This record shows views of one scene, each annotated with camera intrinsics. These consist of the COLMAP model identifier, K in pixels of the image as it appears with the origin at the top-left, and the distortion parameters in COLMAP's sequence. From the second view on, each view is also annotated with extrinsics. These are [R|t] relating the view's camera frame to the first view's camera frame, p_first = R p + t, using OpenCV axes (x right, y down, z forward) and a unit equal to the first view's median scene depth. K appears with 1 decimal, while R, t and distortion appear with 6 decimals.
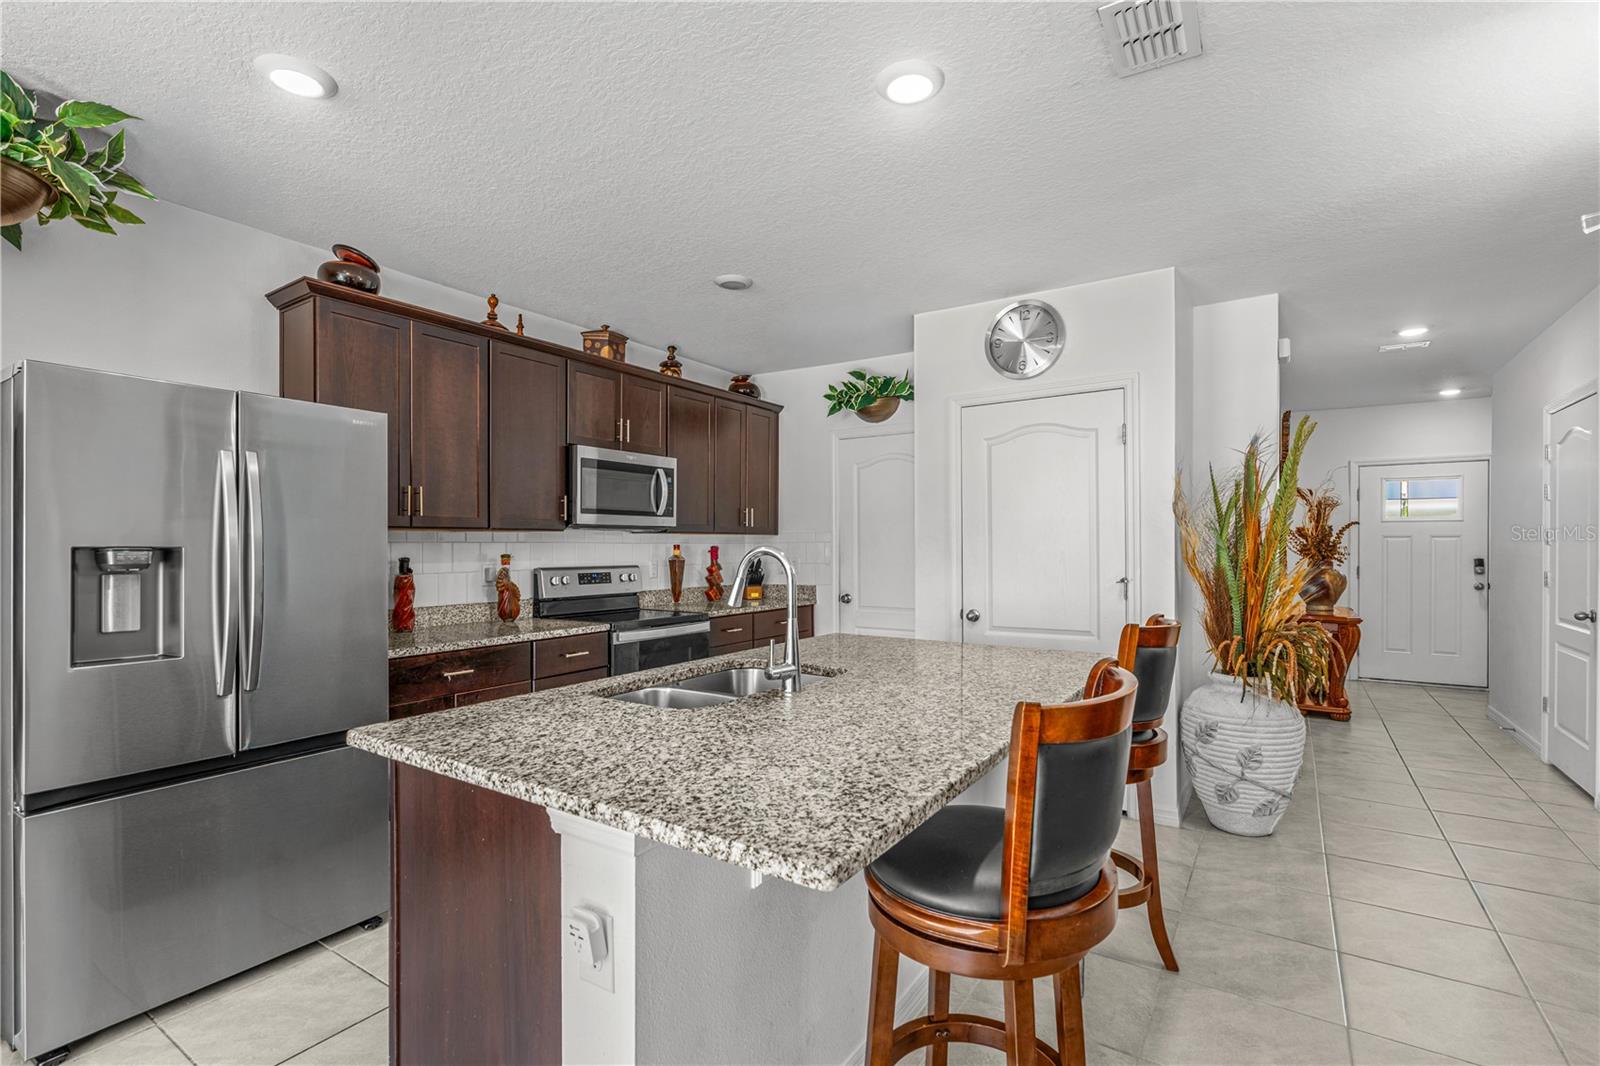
lens RADIAL K [[740.8, 0, 775.5], [0, 740.8, 549.6], [0, 0, 1]] dist [-0.002634, 0.000533]
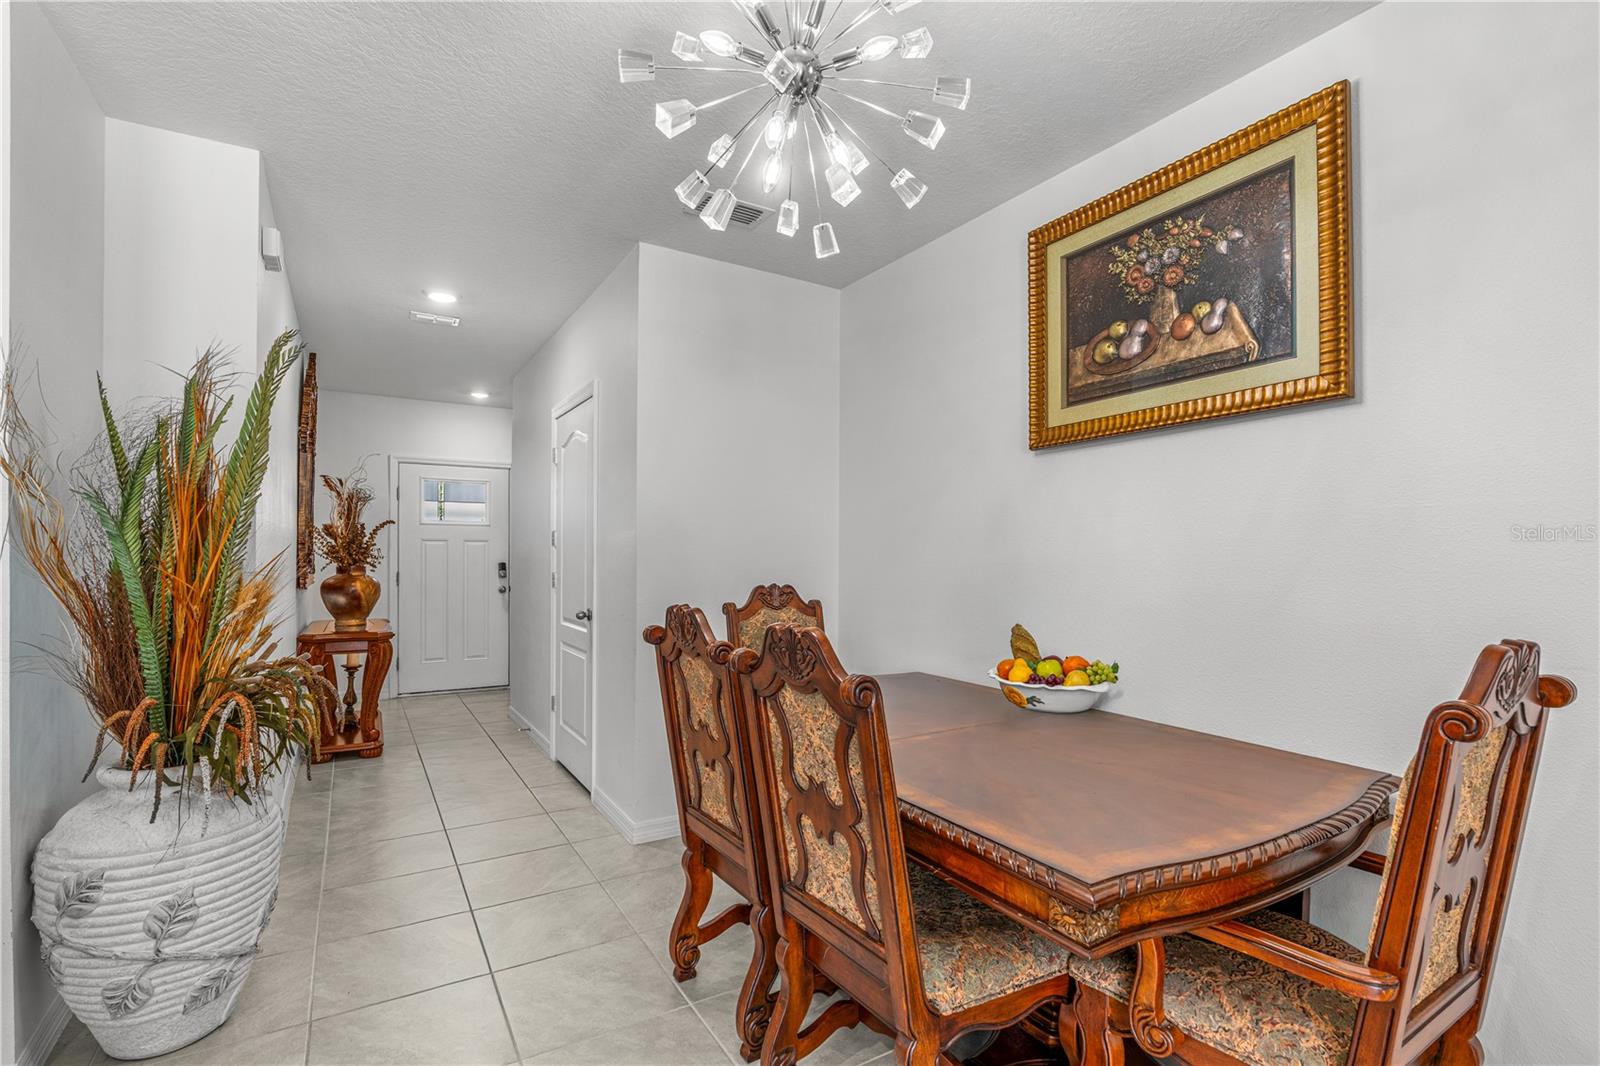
lens RADIAL K [[752.5, 0, 827.8], [0, 752.5, 558.4], [0, 0, 1]] dist [-0.011802, 0.000494]
pose [[0.391363, 0.001488, 0.920235, 0.245518], [0.000547, 0.999998, -0.001850, 0.012730], [-0.920236, 0.001228, 0.391362, 0.255493]]
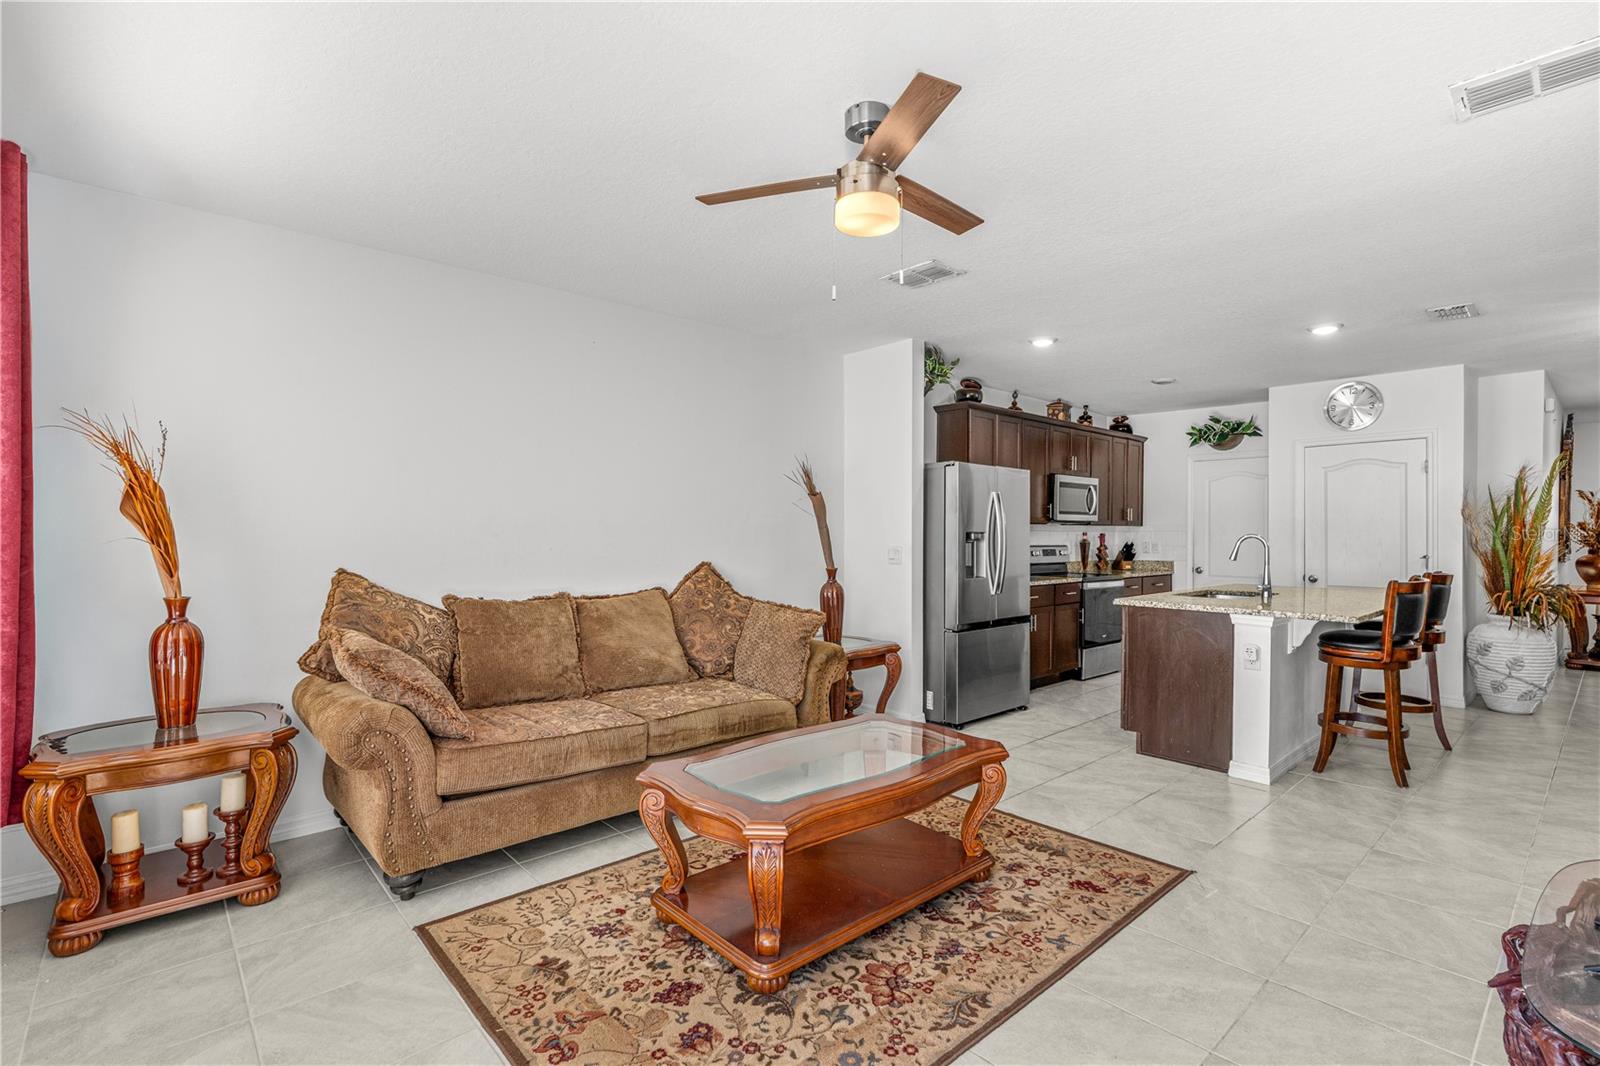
lens RADIAL K [[744.3, 0, 808.2], [0, 744.3, 533.3], [0, 0, 1]] dist [0.000669, 0.000703]
pose [[0.974246, 0.008032, -0.225344, -0.402232], [-0.008891, 0.999957, -0.002798, 0.005718], [0.225311, 0.004730, 0.974275, -0.750004]]
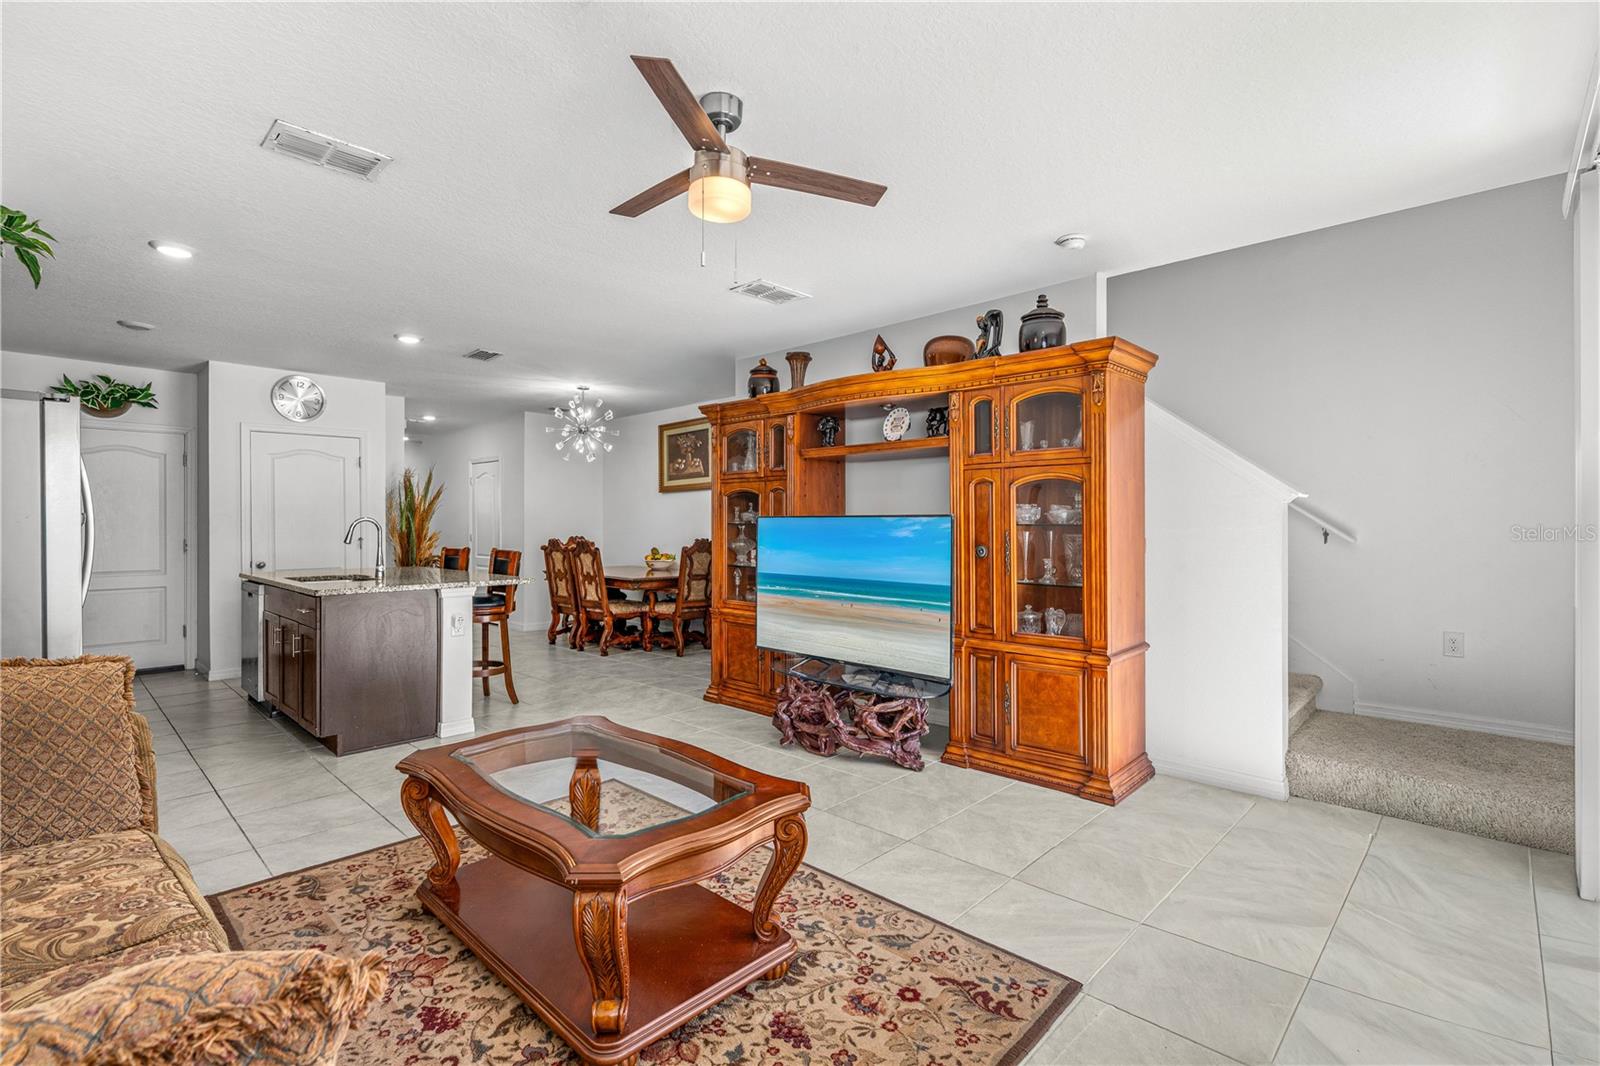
lens RADIAL K [[727.2, 0, 802.5], [0, 727.2, 522.4], [0, 0, 1]] dist [0.002284, 0.001672]
pose [[0.158751, 0.005562, 0.987303, -1.016034], [0.009366, 0.999931, -0.007139, 0.019805], [-0.987274, 0.010380, 0.158688, -0.360307]]
